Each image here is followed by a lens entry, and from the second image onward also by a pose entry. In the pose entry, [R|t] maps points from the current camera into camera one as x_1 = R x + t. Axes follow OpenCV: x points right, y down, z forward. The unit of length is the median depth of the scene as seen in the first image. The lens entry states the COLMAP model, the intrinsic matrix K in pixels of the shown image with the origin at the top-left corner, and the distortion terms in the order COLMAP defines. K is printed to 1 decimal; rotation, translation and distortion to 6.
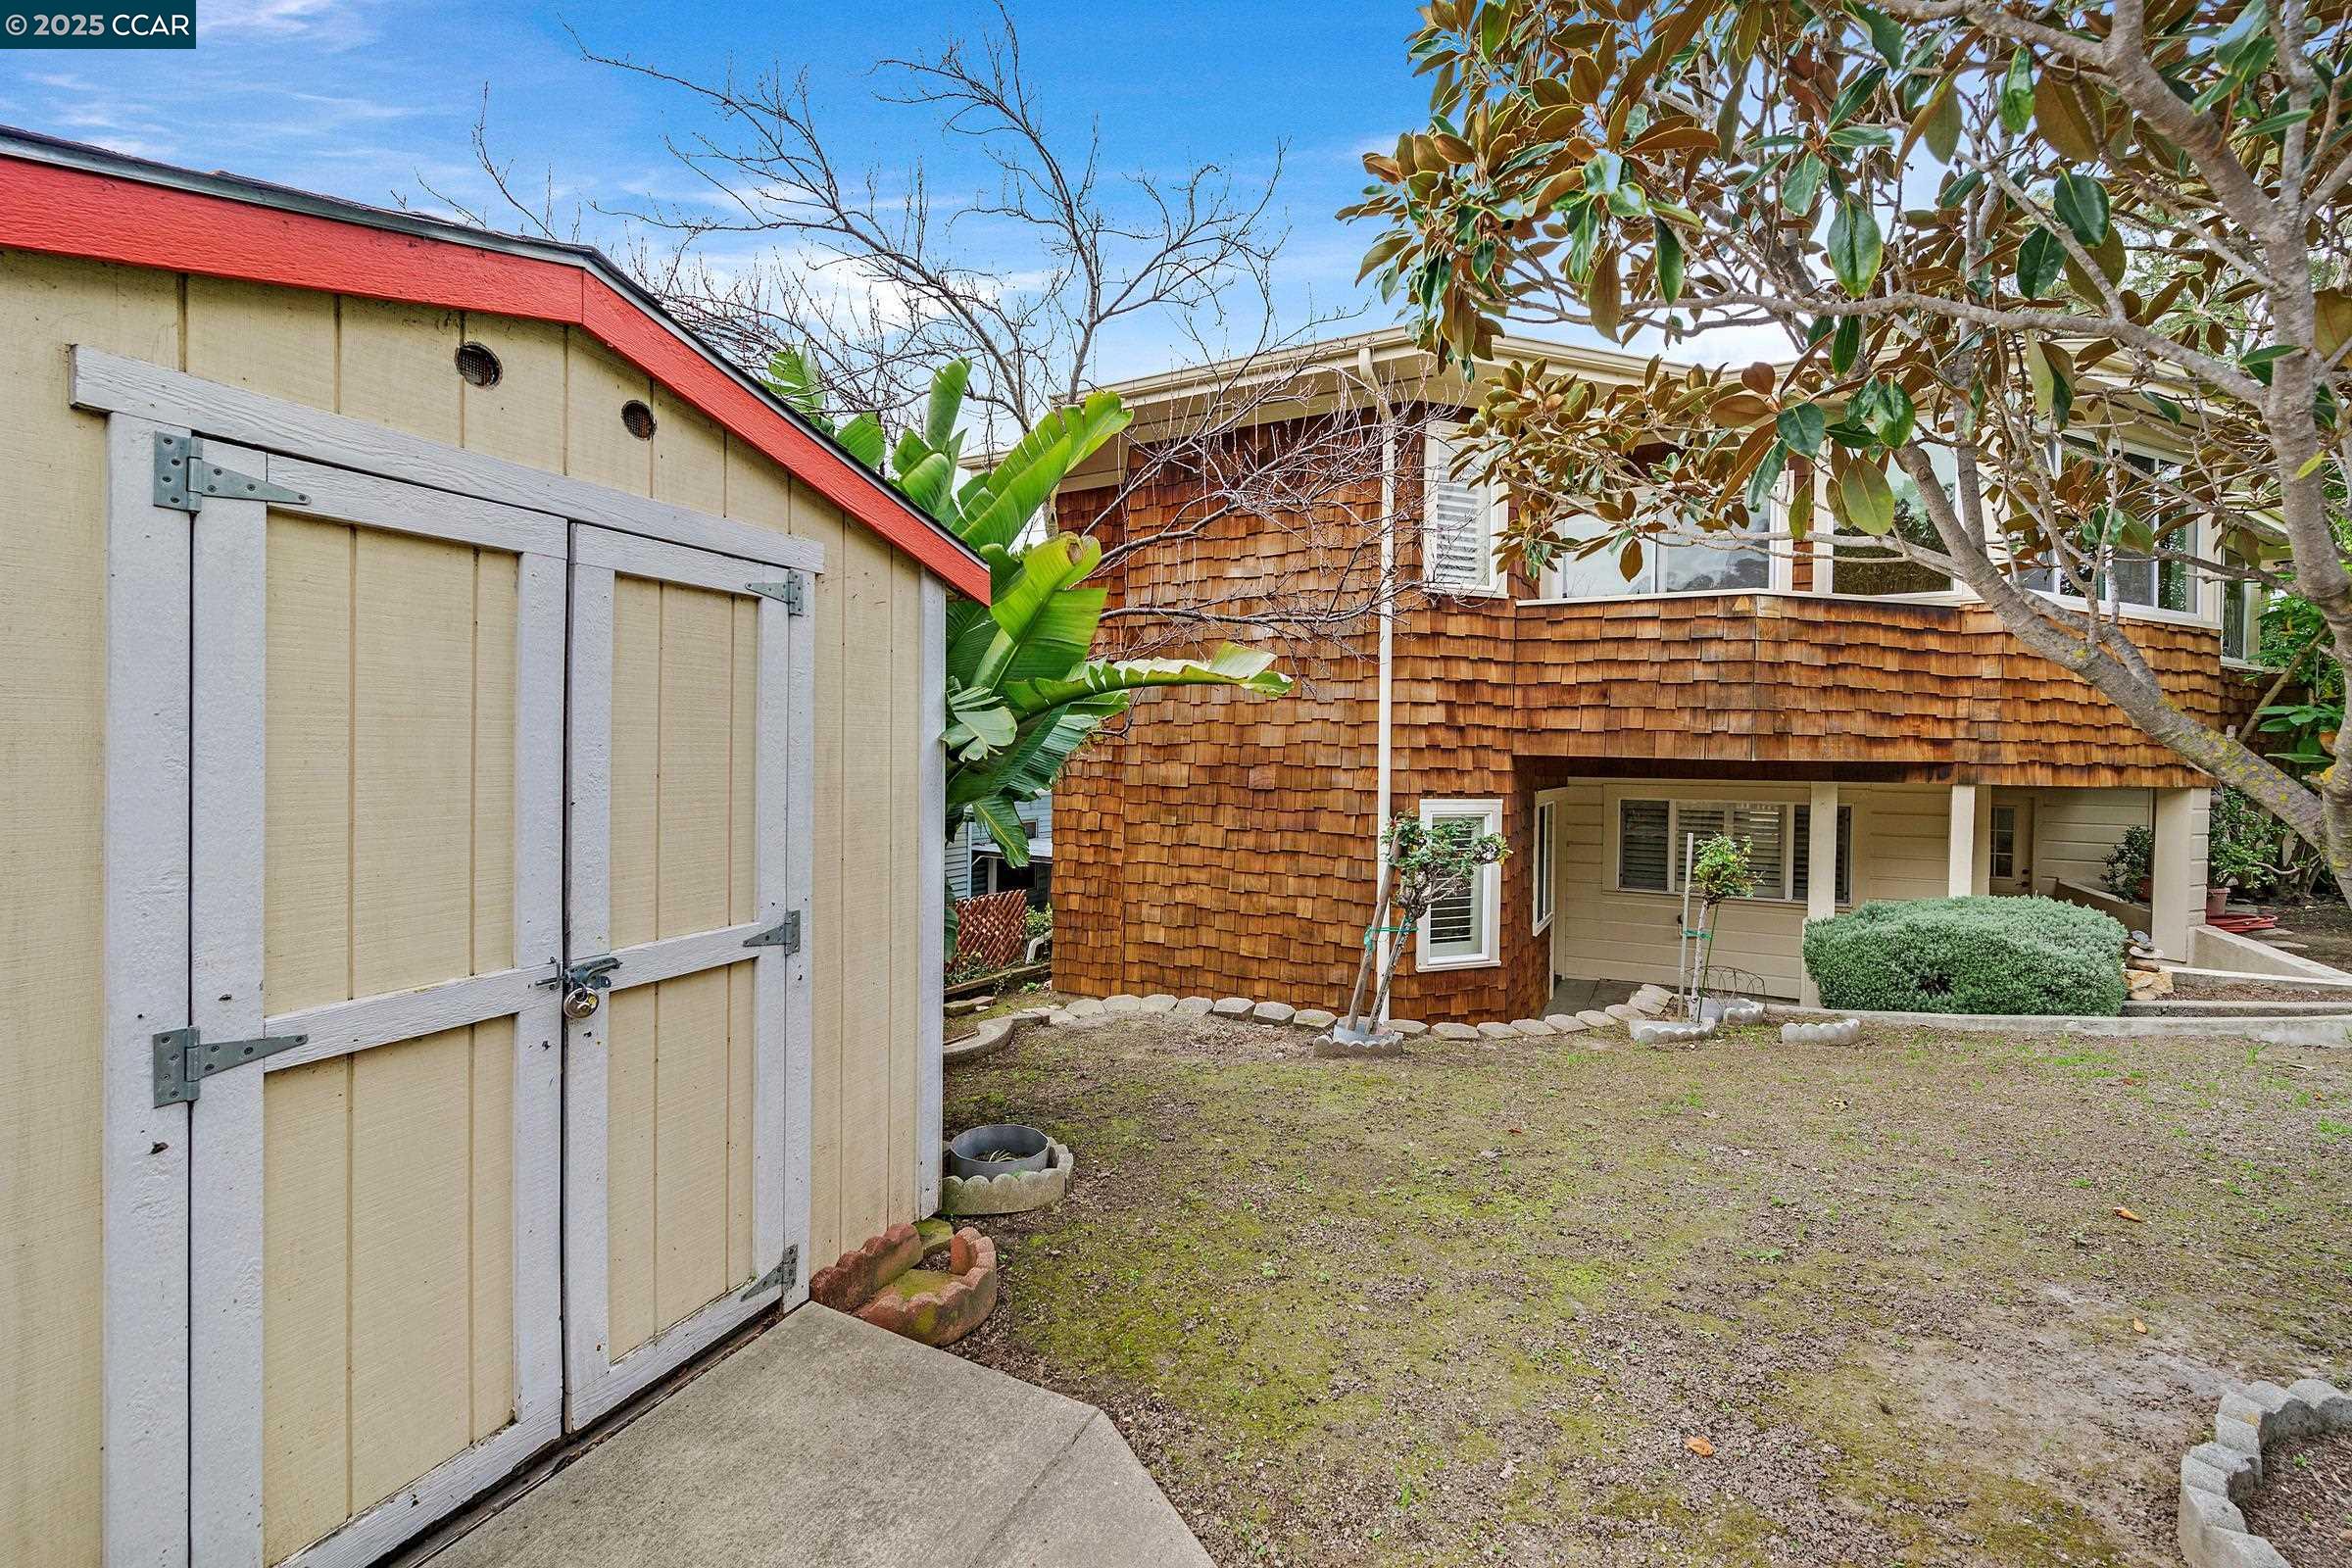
lens RADIAL K [[938.5, 0, 1186.7], [0, 938.5, 774.7], [0, 0, 1]] dist [-0.003367, -0.000423]
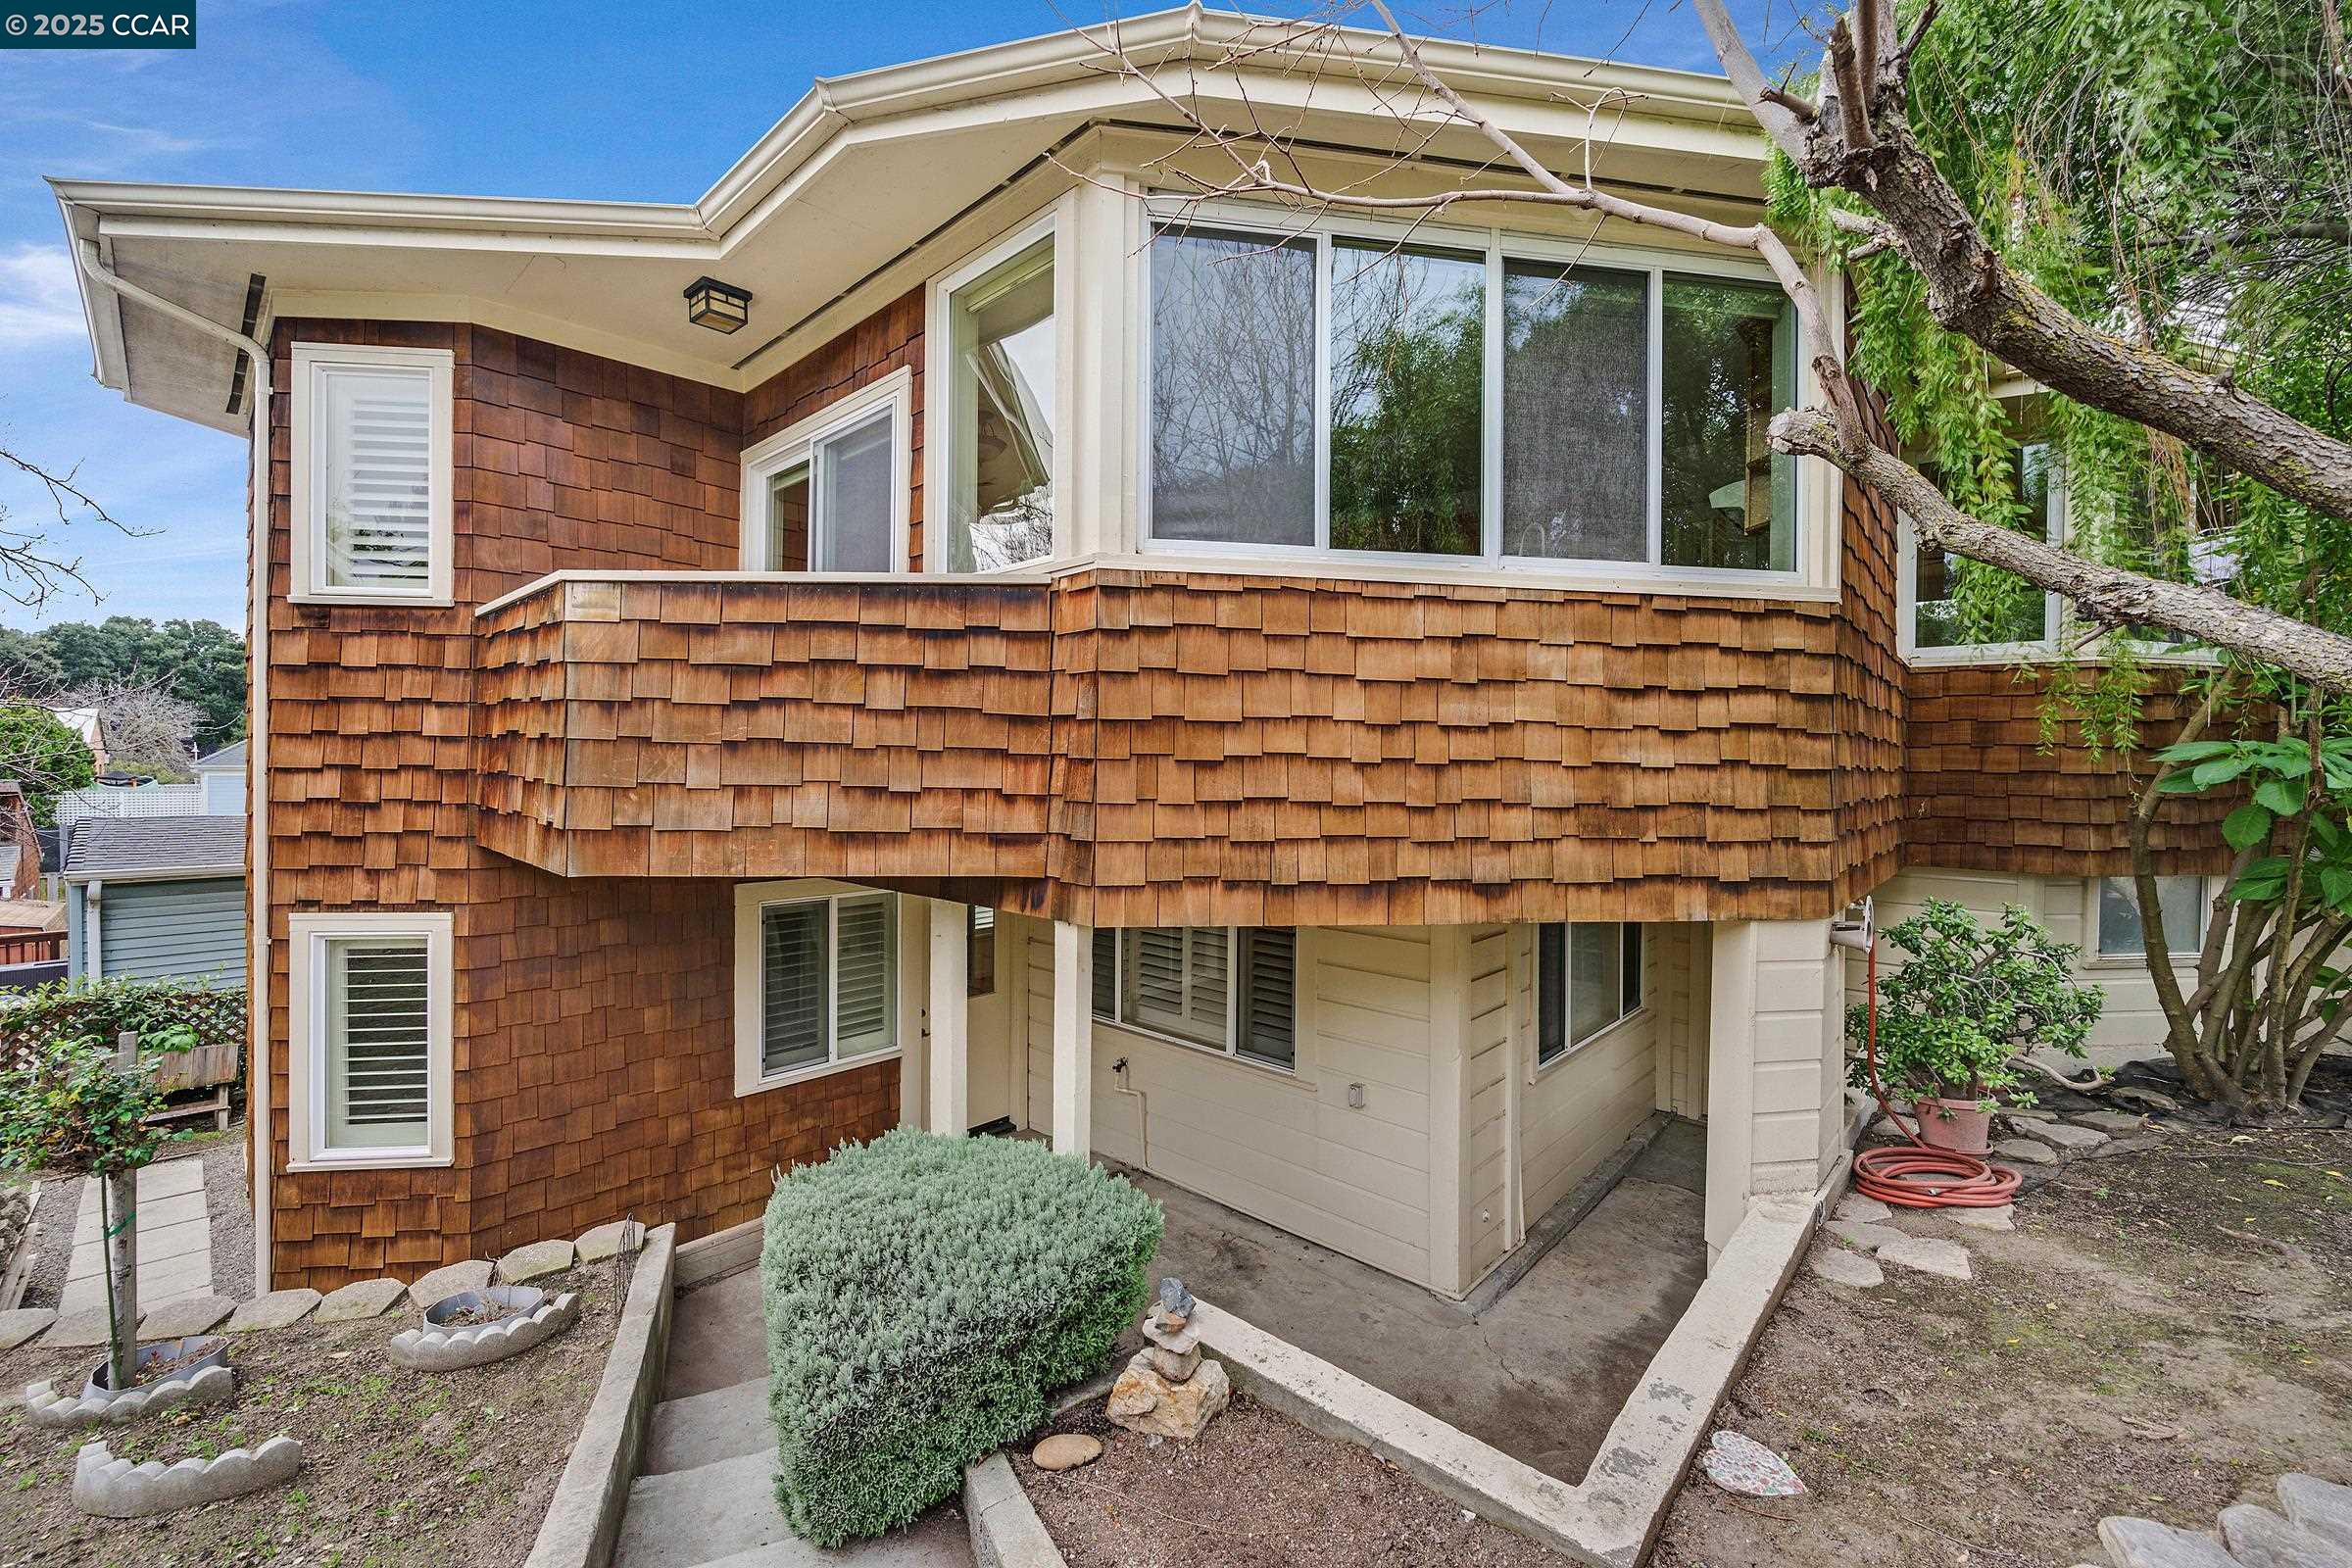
lens RADIAL K [[938.5, 0, 1186.7], [0, 938.5, 774.7], [0, 0, 1]] dist [-0.003367, -0.000423]
pose [[0.971681, -0.002134, -0.236288, 1.016334], [-0.002301, 0.999826, -0.018495, -0.061035], [0.236286, 0.018515, 0.971507, 0.499715]]
